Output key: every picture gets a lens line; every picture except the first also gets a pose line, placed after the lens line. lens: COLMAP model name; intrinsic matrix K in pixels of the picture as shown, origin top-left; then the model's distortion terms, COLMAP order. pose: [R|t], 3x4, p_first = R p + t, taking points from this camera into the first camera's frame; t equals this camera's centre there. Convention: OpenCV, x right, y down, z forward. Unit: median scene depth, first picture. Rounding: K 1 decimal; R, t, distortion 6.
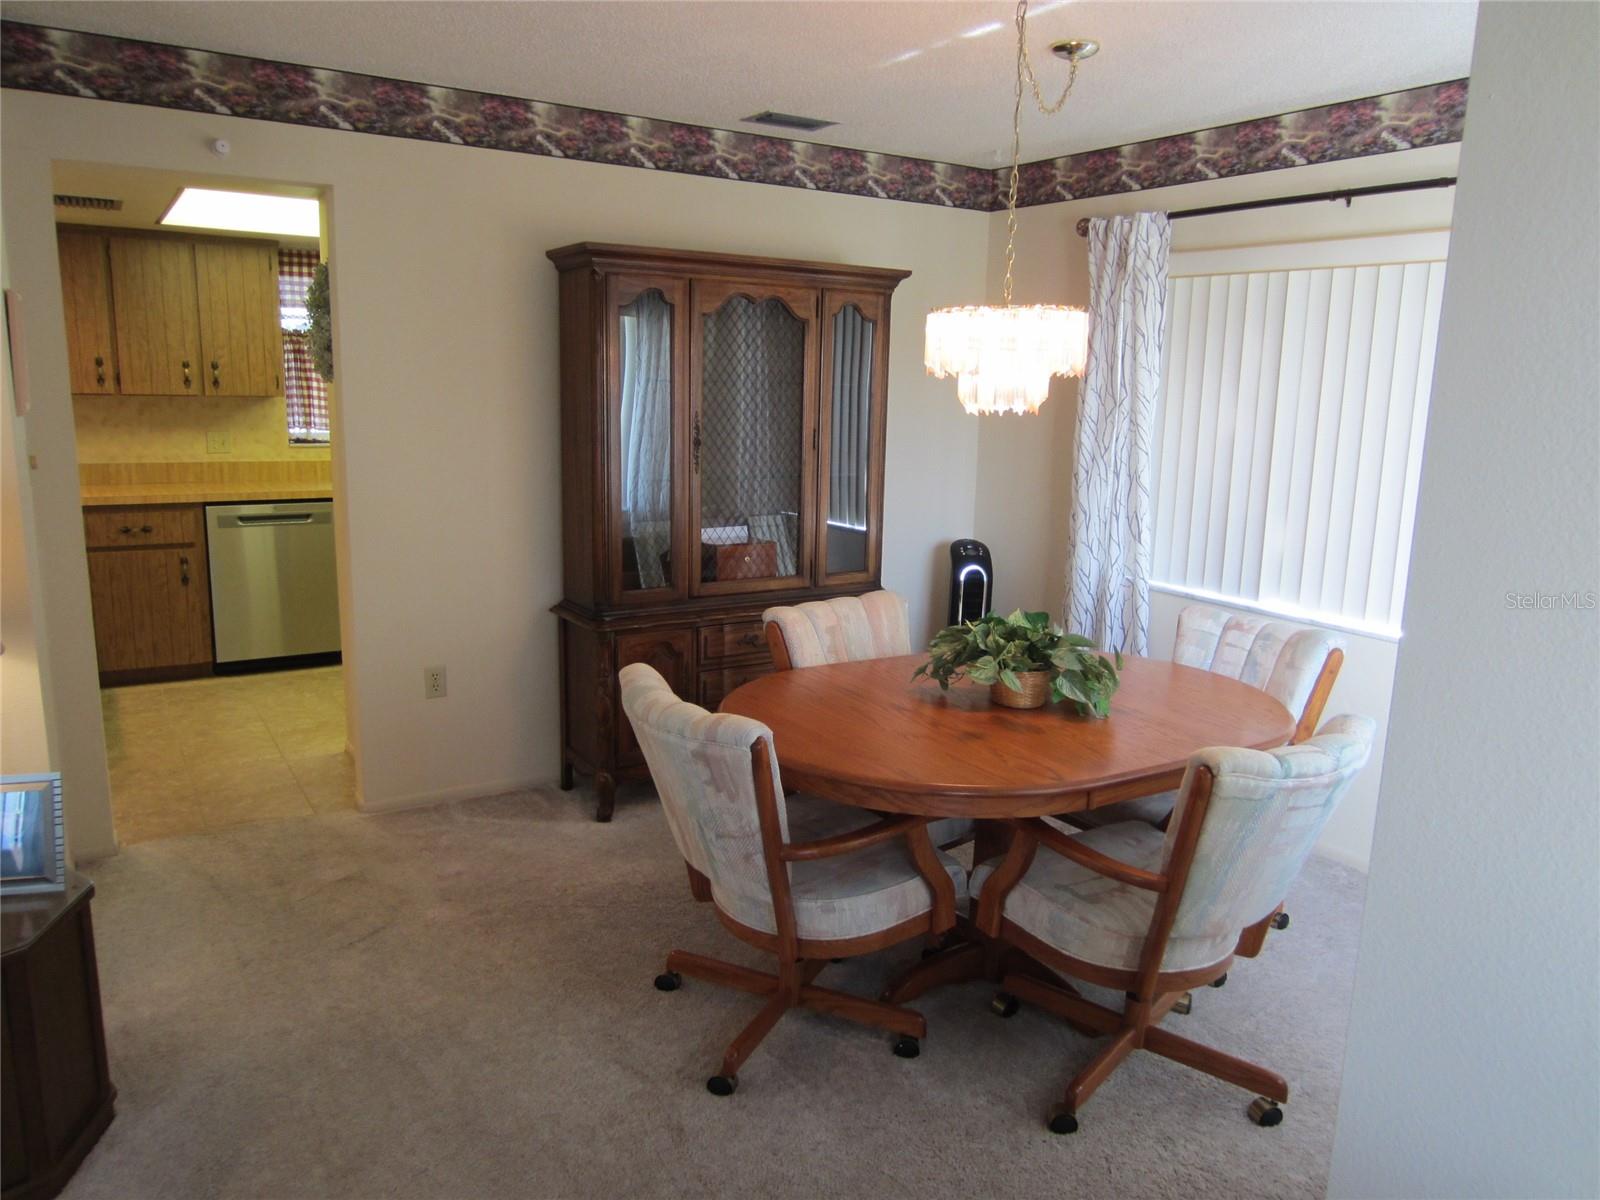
lens RADIAL K [[1155.6, 0, 795.7], [0, 1155.6, 598.6], [0, 0, 1]] dist [-0.014895, 0.004506]
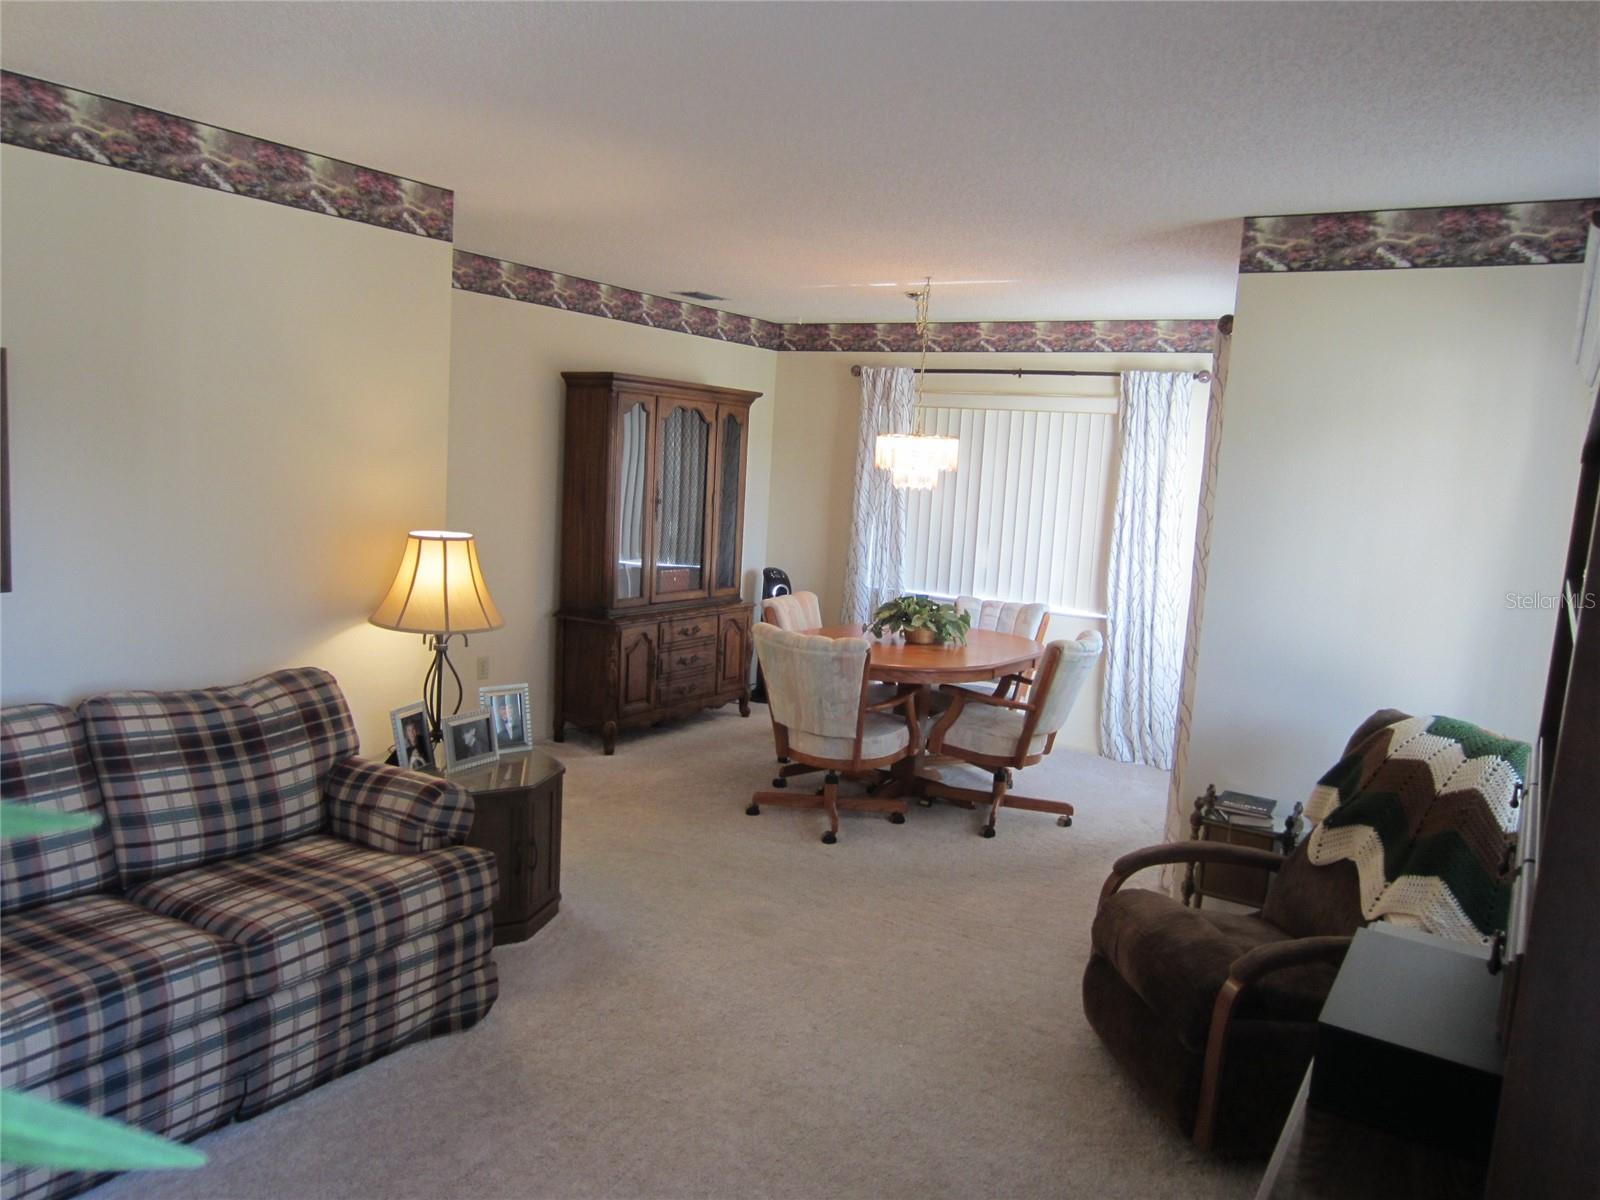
lens RADIAL K [[1155.6, 0, 792.9], [0, 1155.6, 600.4], [0, 0, 1]] dist [-0.014895, 0.004506]
pose [[0.907320, -0.023679, 0.419773, -0.581978], [0.044019, 0.998276, -0.038833, 0.064252], [-0.418130, 0.053712, 0.906798, -0.462484]]
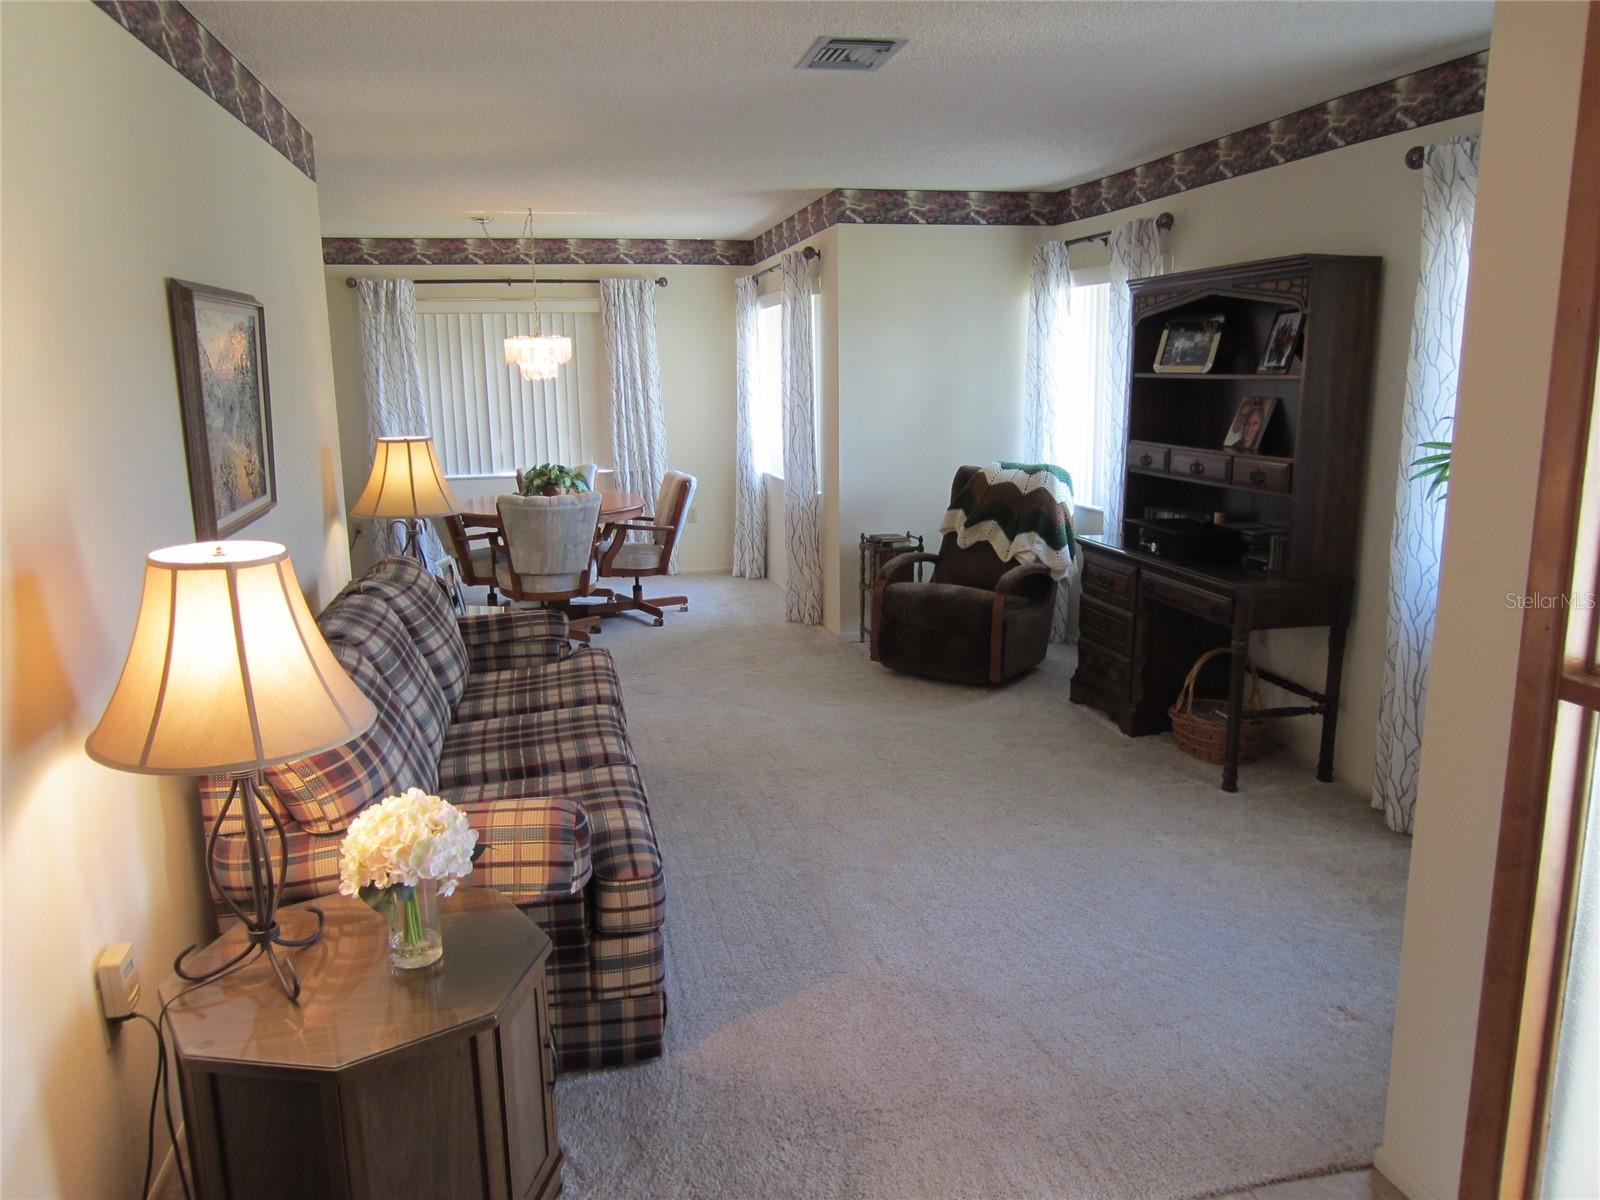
lens RADIAL K [[1155.6, 0, 801.9], [0, 1155.6, 596.7], [0, 0, 1]] dist [-0.014895, 0.004506]
pose [[0.334140, -0.212592, 0.918235, -1.393020], [0.205939, 0.967158, 0.148978, 0.023130], [-0.919750, 0.139321, 0.366947, -0.235654]]
